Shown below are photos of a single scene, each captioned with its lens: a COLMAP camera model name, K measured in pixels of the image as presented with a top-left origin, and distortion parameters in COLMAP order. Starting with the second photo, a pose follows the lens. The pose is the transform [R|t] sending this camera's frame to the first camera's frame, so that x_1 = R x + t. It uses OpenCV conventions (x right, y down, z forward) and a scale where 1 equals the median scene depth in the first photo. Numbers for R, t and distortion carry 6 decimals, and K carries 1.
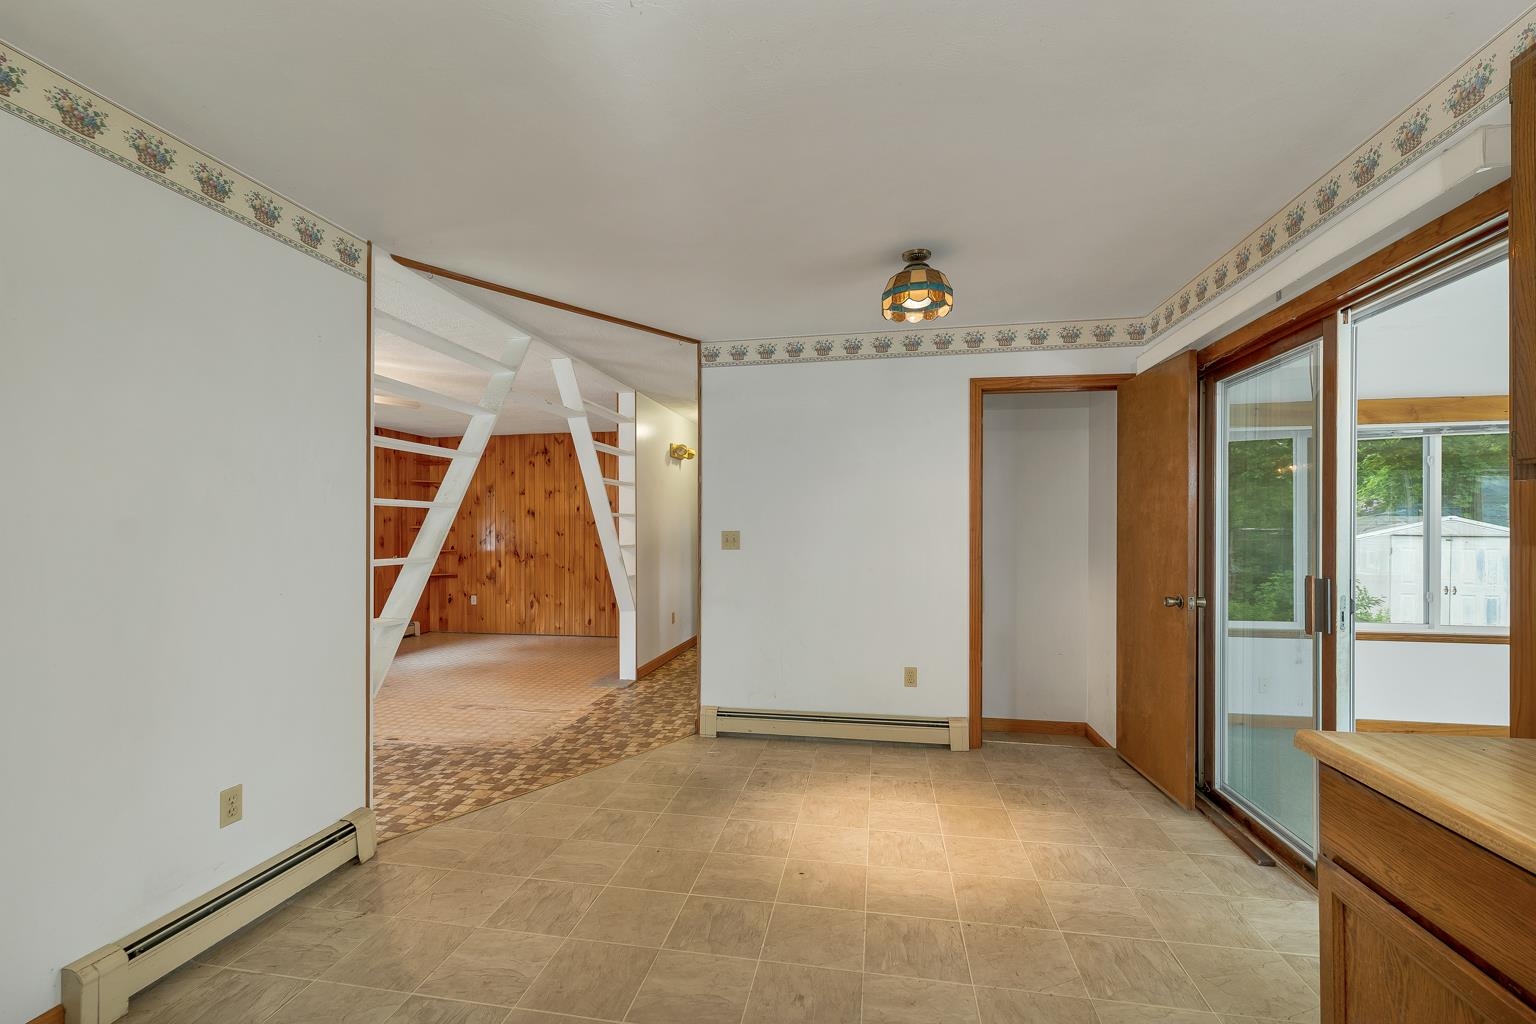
lens RADIAL K [[632.8, 0, 749.9], [0, 632.8, 526.3], [0, 0, 1]] dist [0.001830, -0.000196]
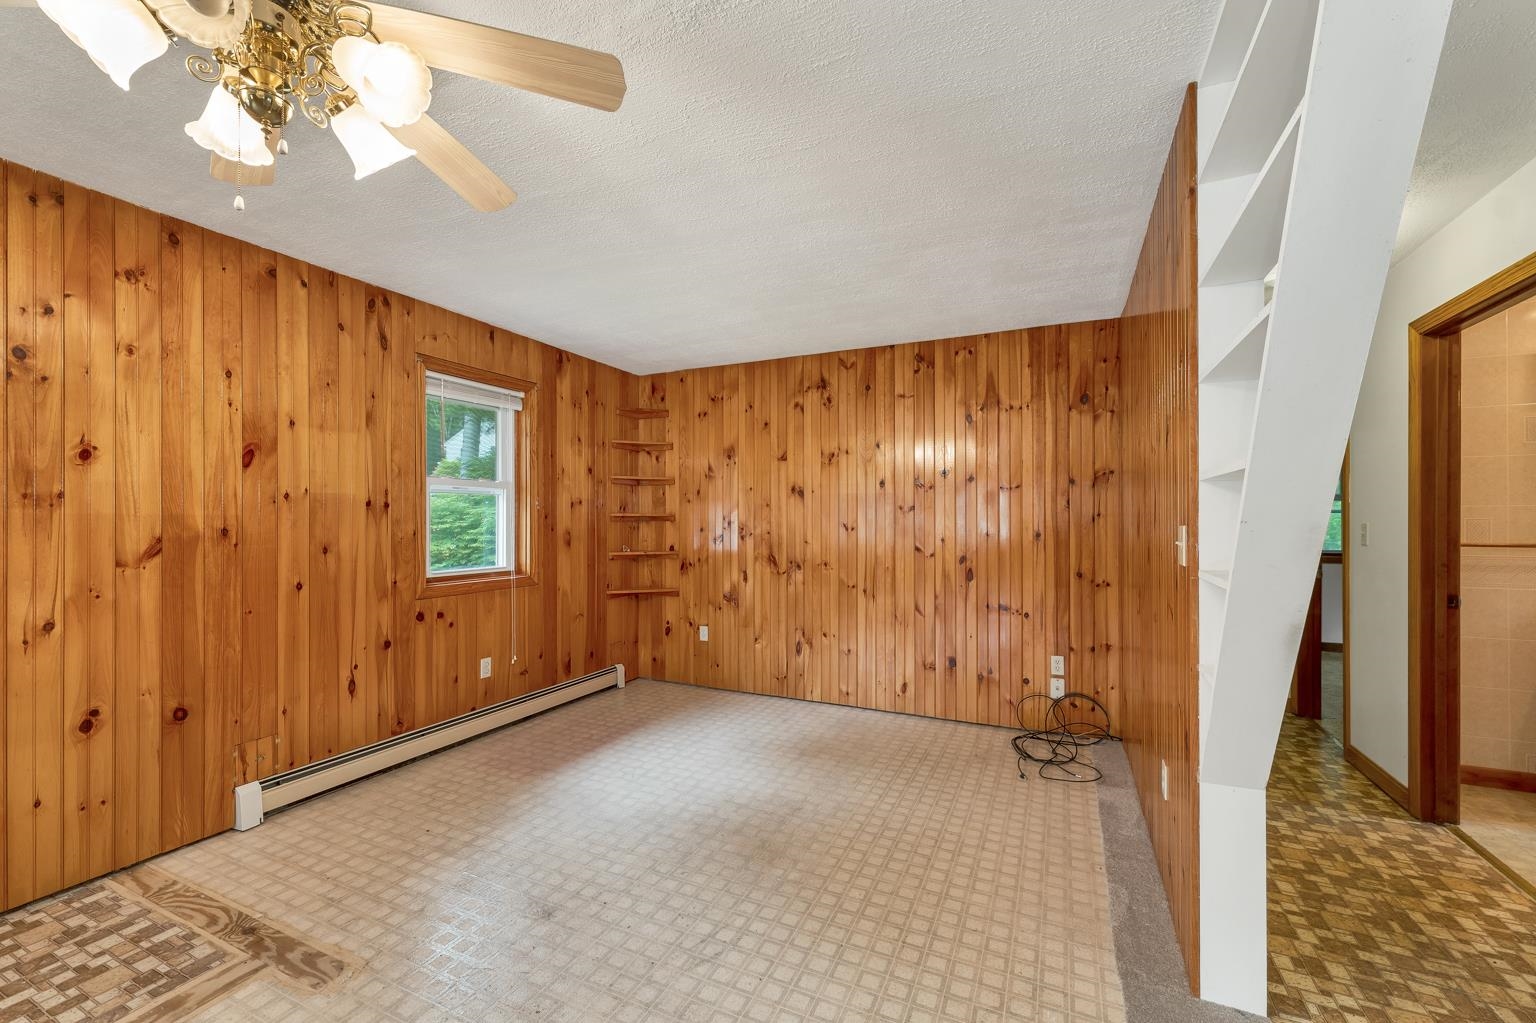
lens RADIAL K [[632.8, 0, 773.4], [0, 632.8, 494.7], [0, 0, 1]] dist [0.001830, -0.000196]
pose [[0.968852, -0.006287, -0.247561, -0.221799], [0.000092, 0.999687, -0.025028, -0.003109], [0.247641, 0.024226, 0.968549, 0.425480]]
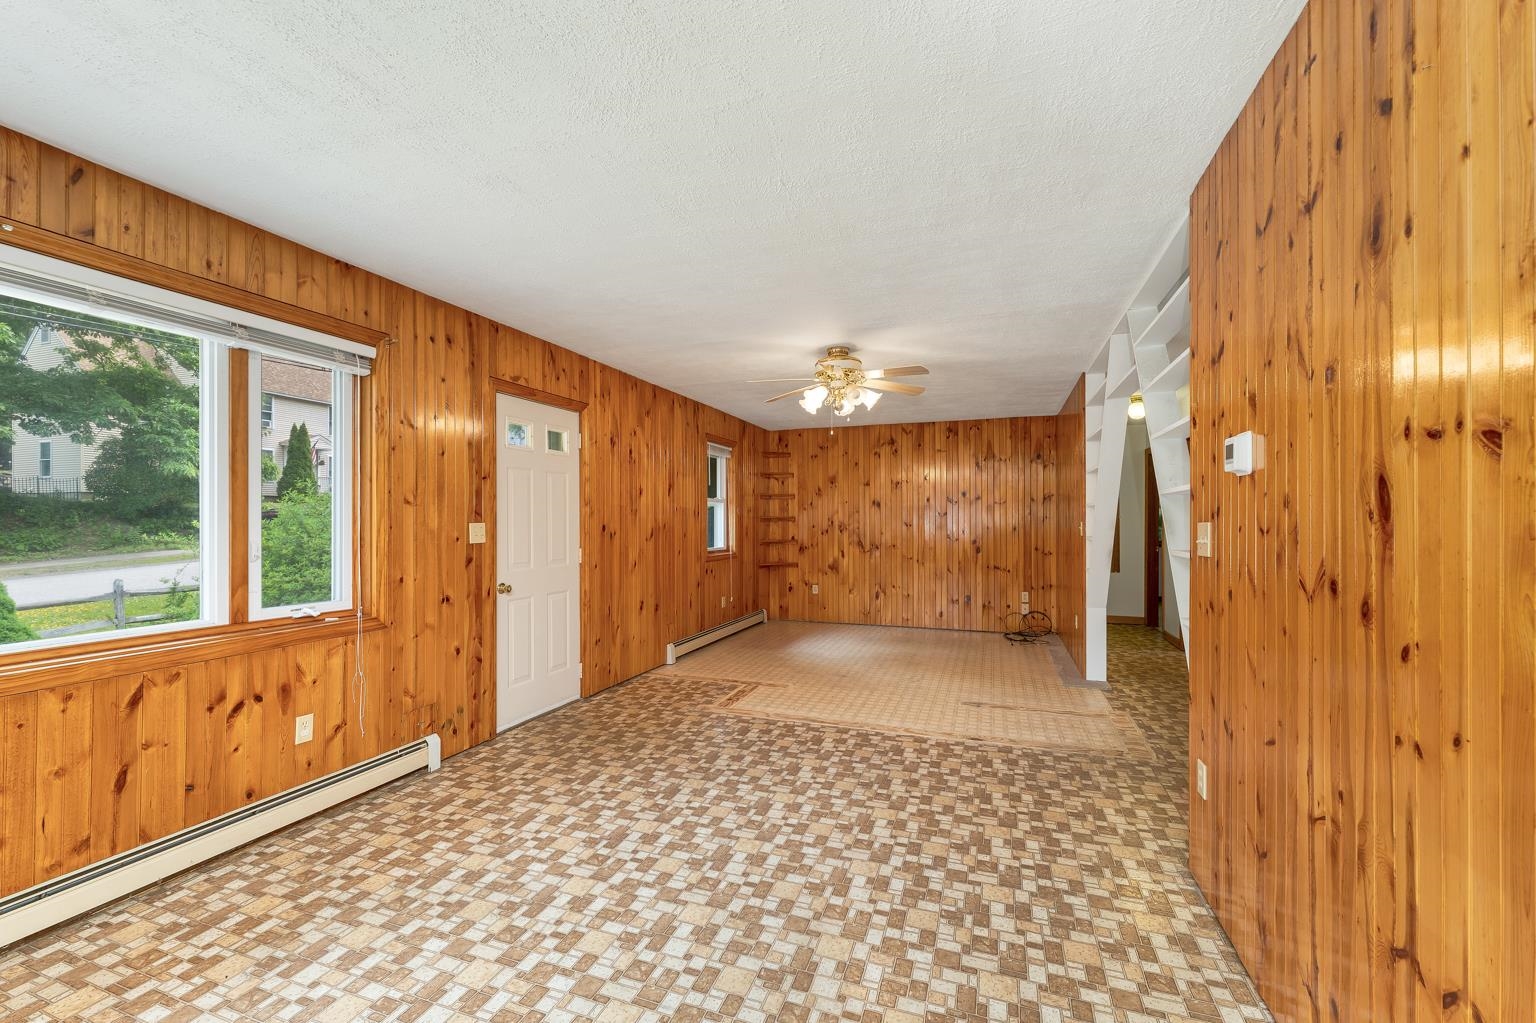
lens RADIAL K [[632.8, 0, 781.4], [0, 632.8, 490.3], [0, 0, 1]] dist [0.001830, -0.000196]
pose [[0.988883, -0.004454, -0.148632, -0.344783], [-0.000601, 0.999424, -0.033945, -0.007884], [0.148698, 0.033657, 0.988310, -0.013982]]
